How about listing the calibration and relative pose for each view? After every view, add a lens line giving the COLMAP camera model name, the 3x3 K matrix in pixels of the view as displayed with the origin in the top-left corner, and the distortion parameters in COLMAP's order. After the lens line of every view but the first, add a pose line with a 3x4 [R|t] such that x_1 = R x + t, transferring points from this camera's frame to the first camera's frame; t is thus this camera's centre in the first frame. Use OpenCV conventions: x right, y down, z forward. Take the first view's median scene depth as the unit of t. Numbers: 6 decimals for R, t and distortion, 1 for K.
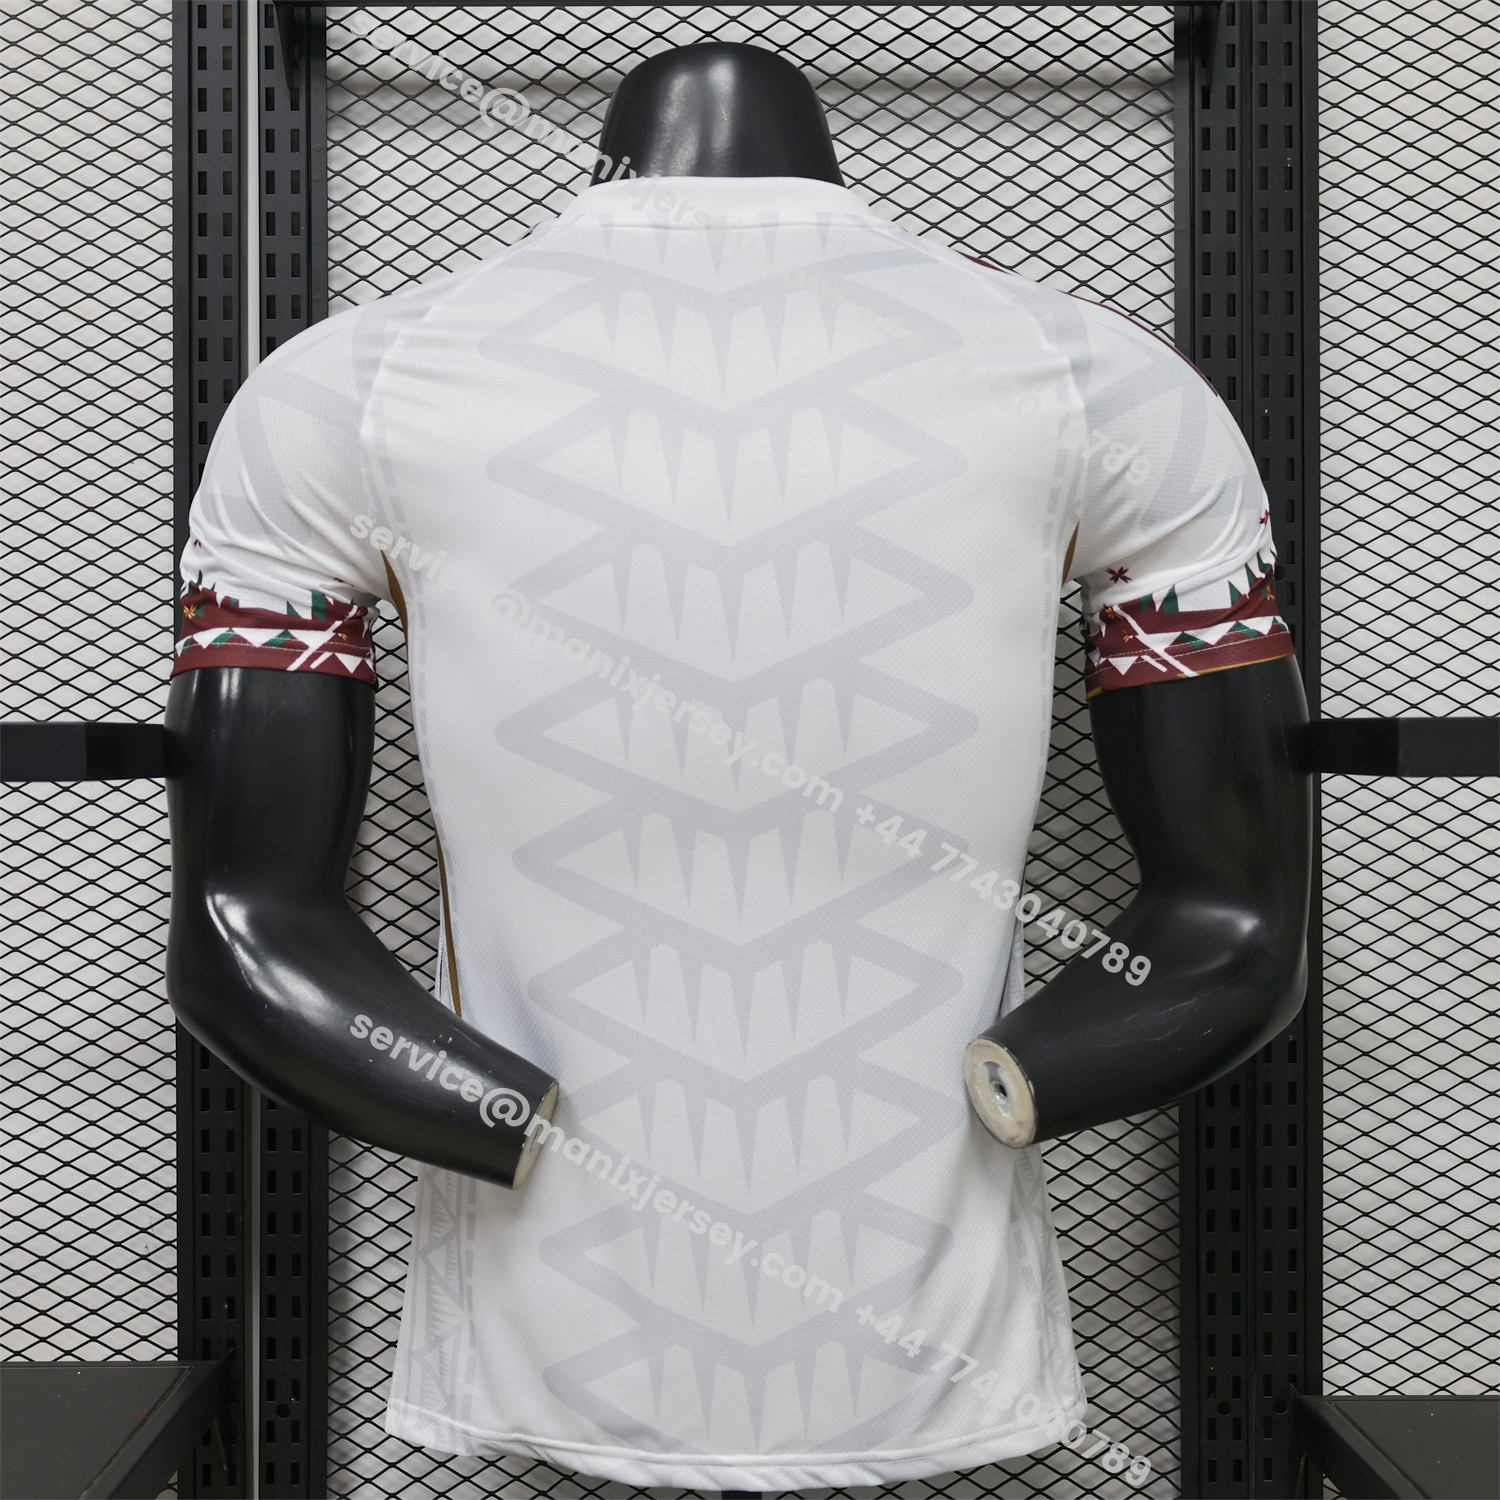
lens RADIAL K [[2550.0, 0, 747.8], [0, 2550.0, 742.5], [0, 0, 1]] dist [-0.019499, 0.074275]
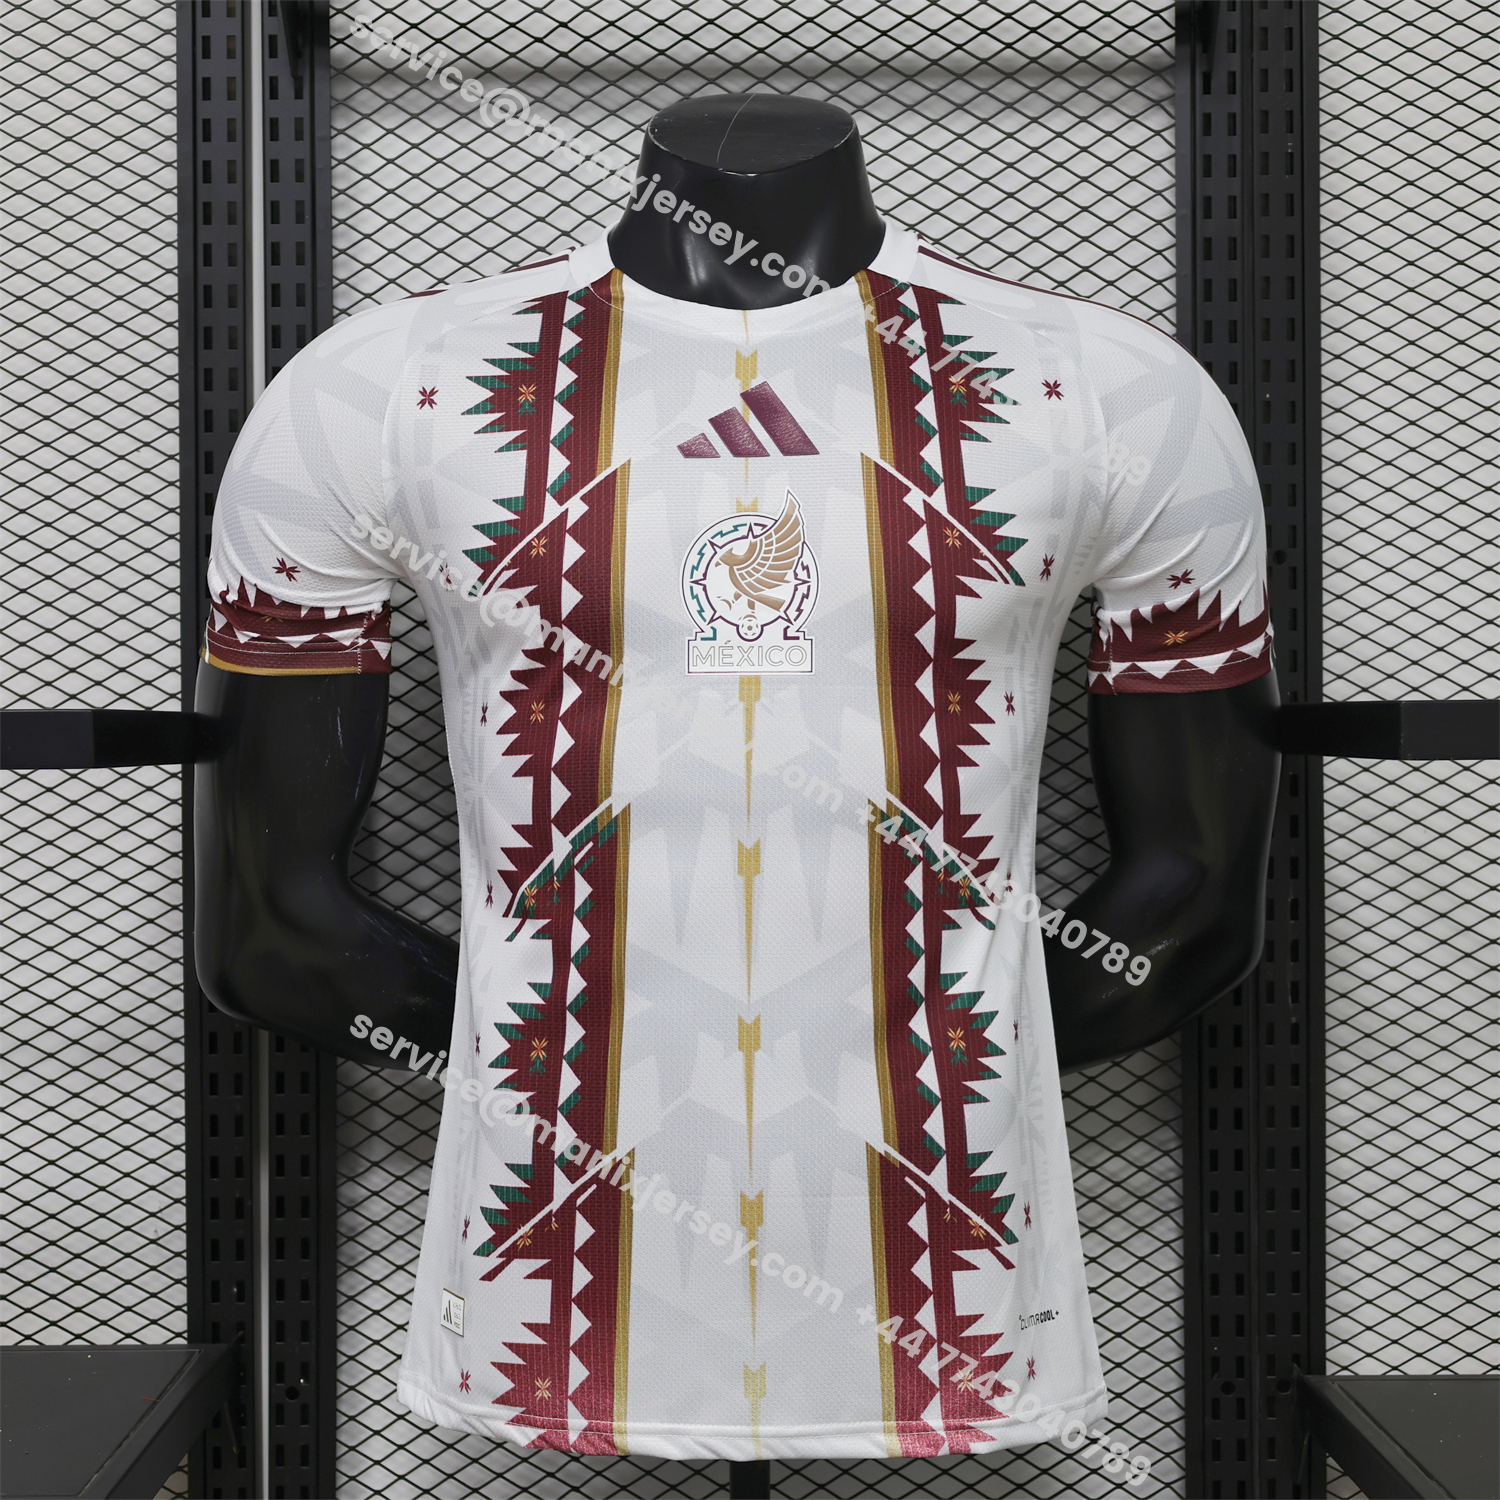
lens RADIAL K [[2538.2, 0, 750.0], [0, 2538.2, 750.0], [0, 0, 1]] dist [-0.018046, 0.073183]
pose [[0.999995, -0.003142, -0.000924, 0.000011], [0.003147, 0.999981, 0.005364, 0.003457], [0.000907, -0.005367, 0.999985, -0.000018]]
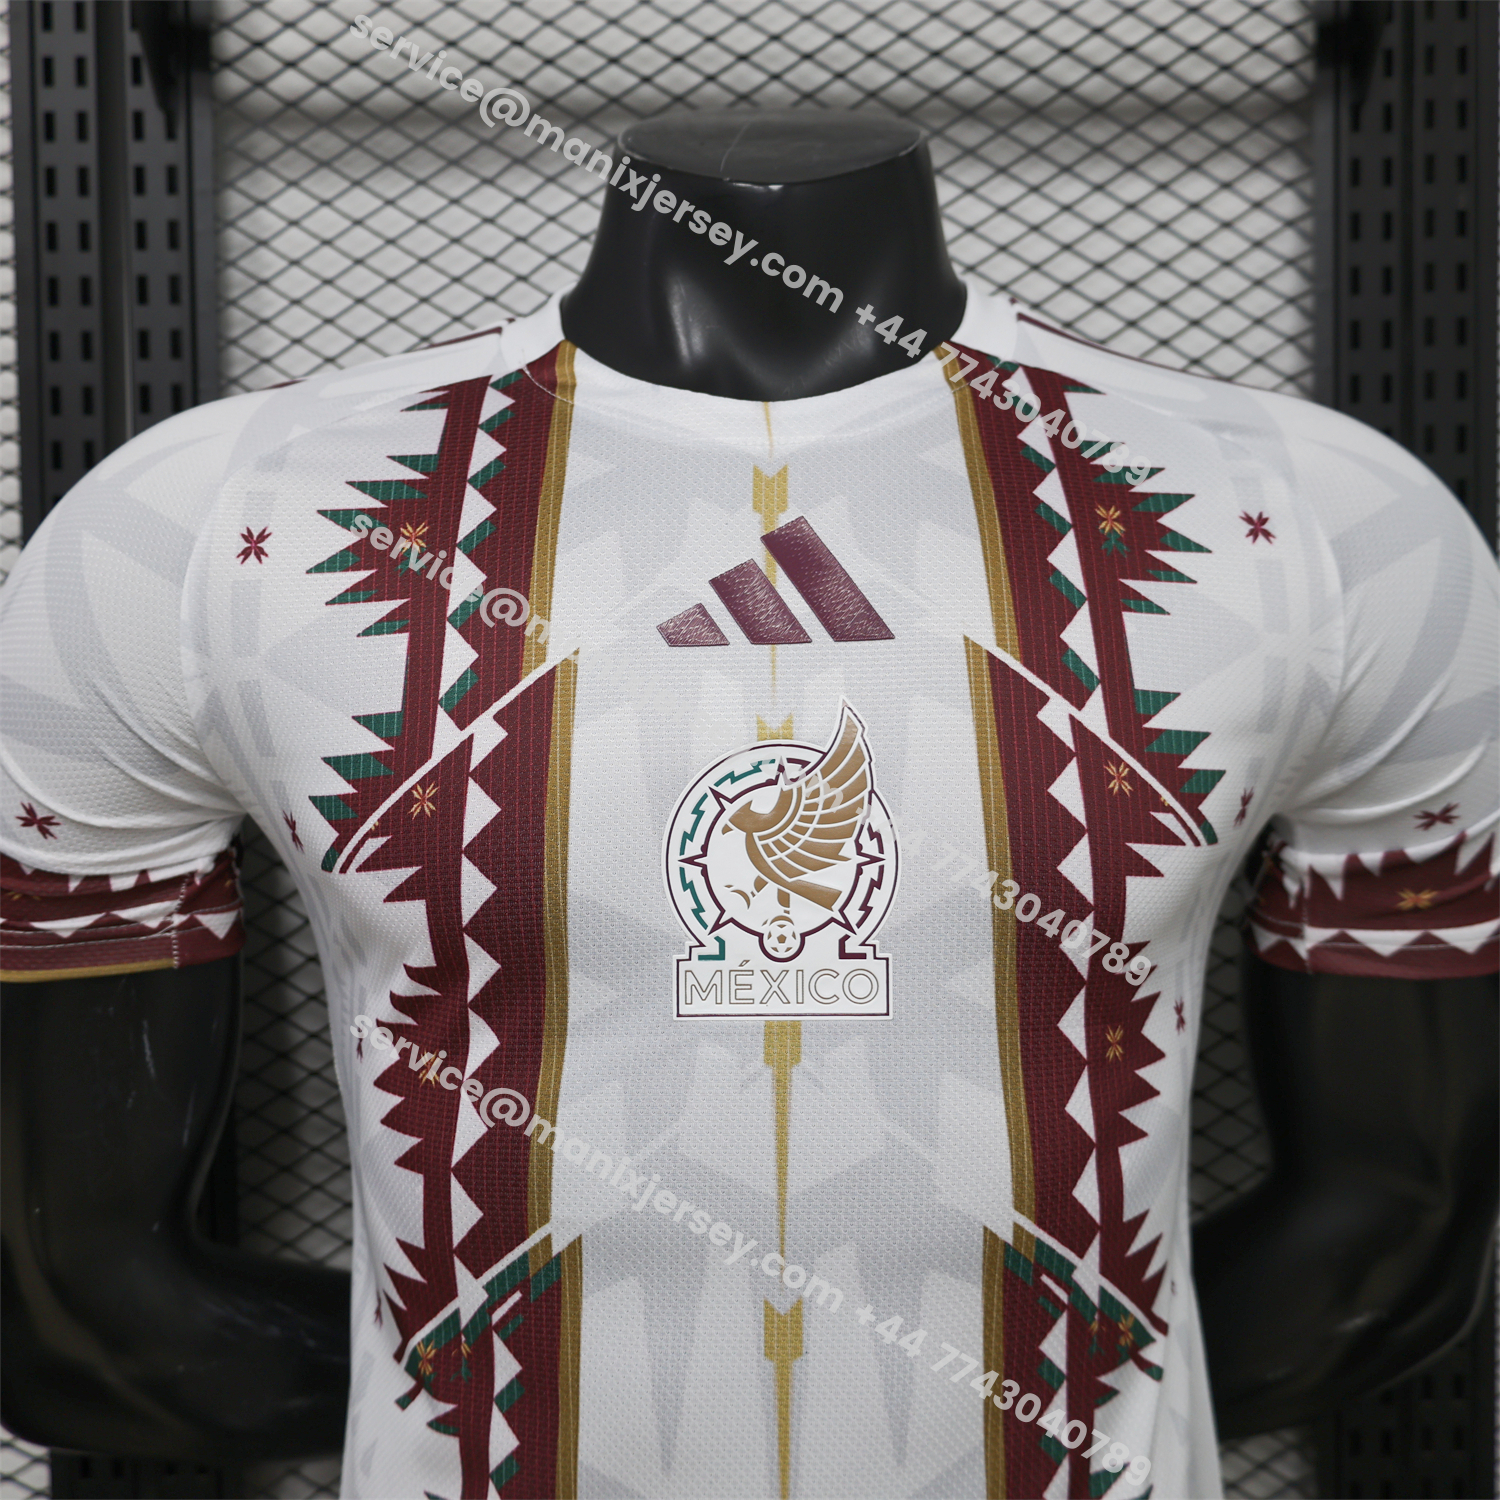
lens RADIAL K [[1471.9, 0, 750.0], [0, 1471.9, 750.0], [0, 0, 1]] dist [-0.010832, -0.009626]
pose [[0.999932, -0.009113, 0.007322, -0.008569], [0.008859, 0.999383, 0.033994, -0.078266], [-0.007627, -0.033927, 0.999395, 0.549842]]
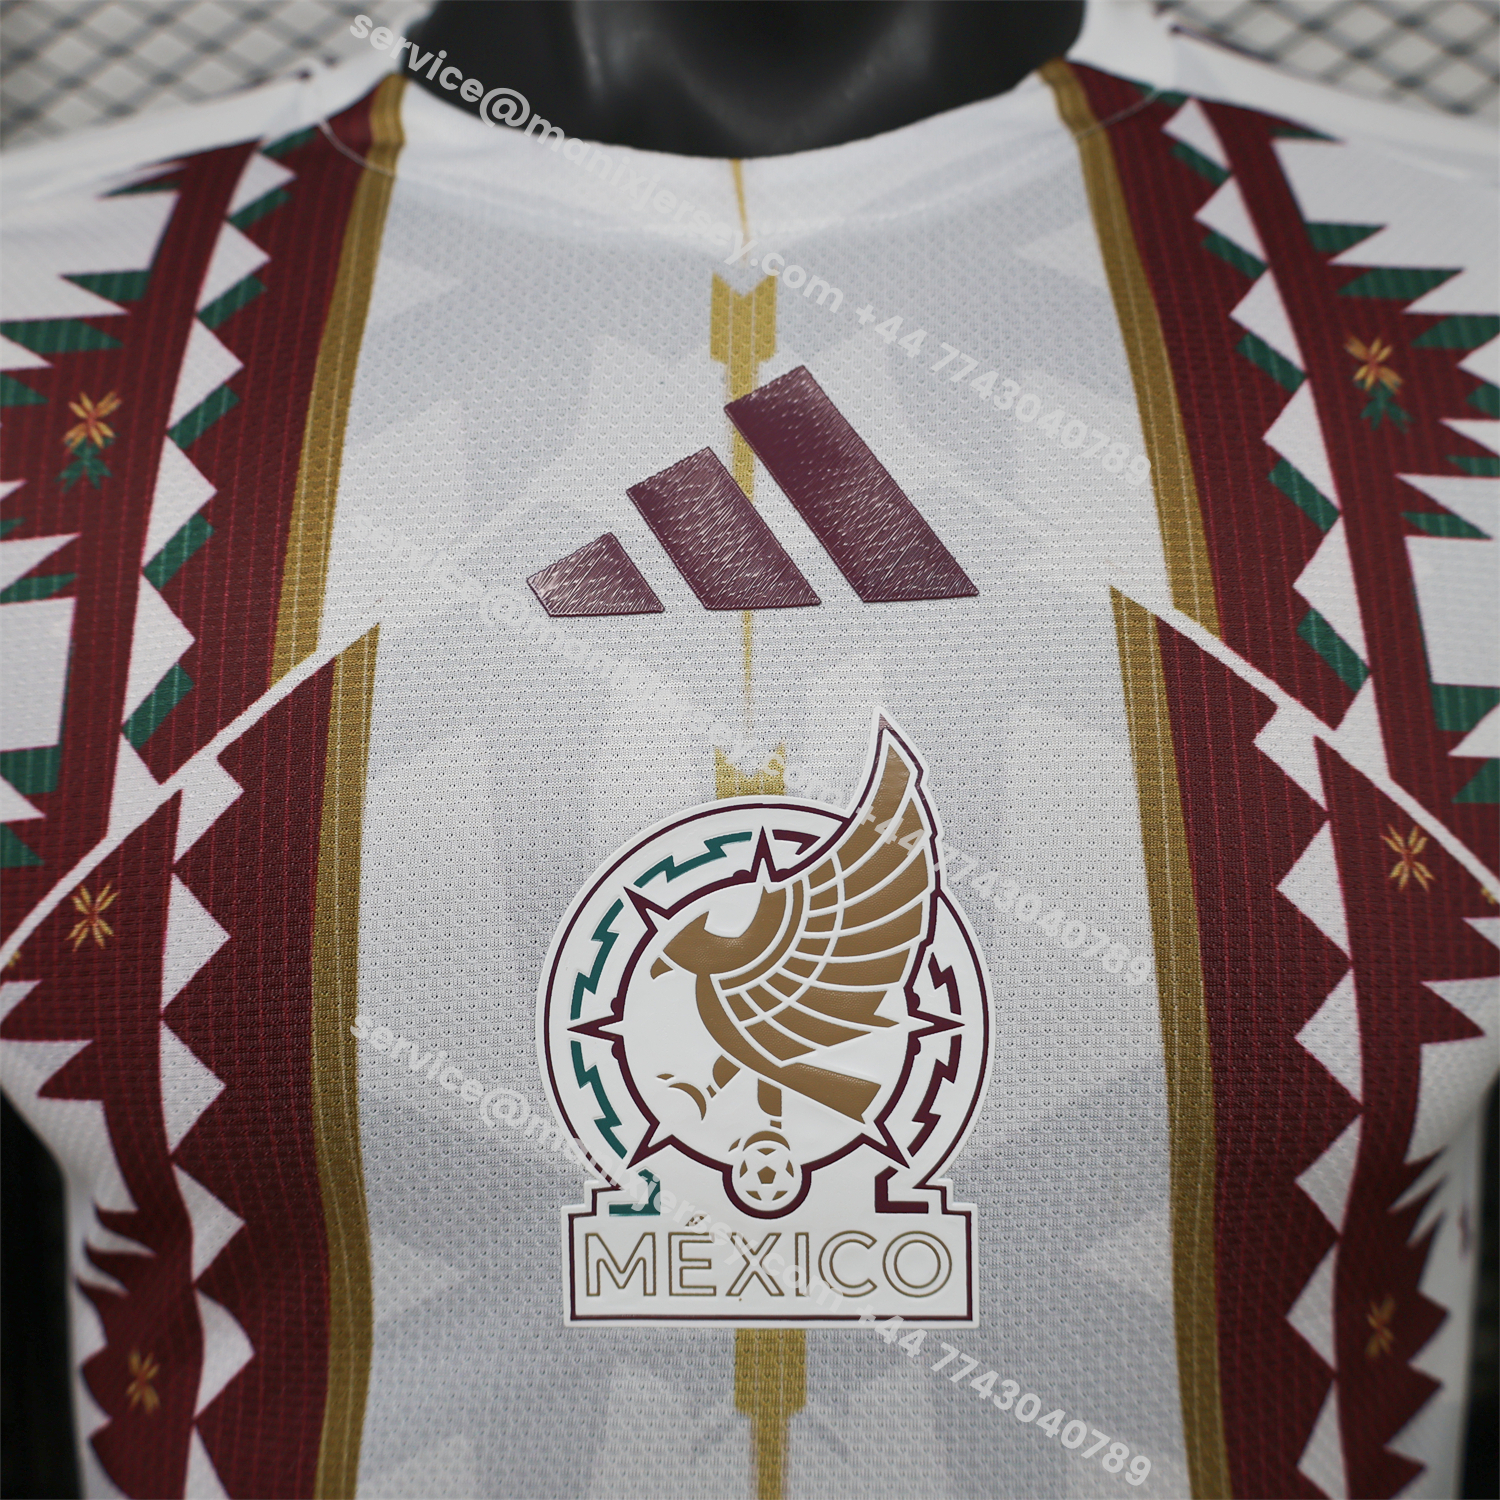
lens RADIAL K [[1471.9, 0, 750.0], [0, 1471.9, 750.0], [0, 0, 1]] dist [-0.010832, -0.009626]
pose [[0.999491, -0.021206, -0.023846, 0.002094], [0.023466, 0.994825, 0.098856, -0.089927], [0.021627, -0.099365, 0.994816, 0.688153]]
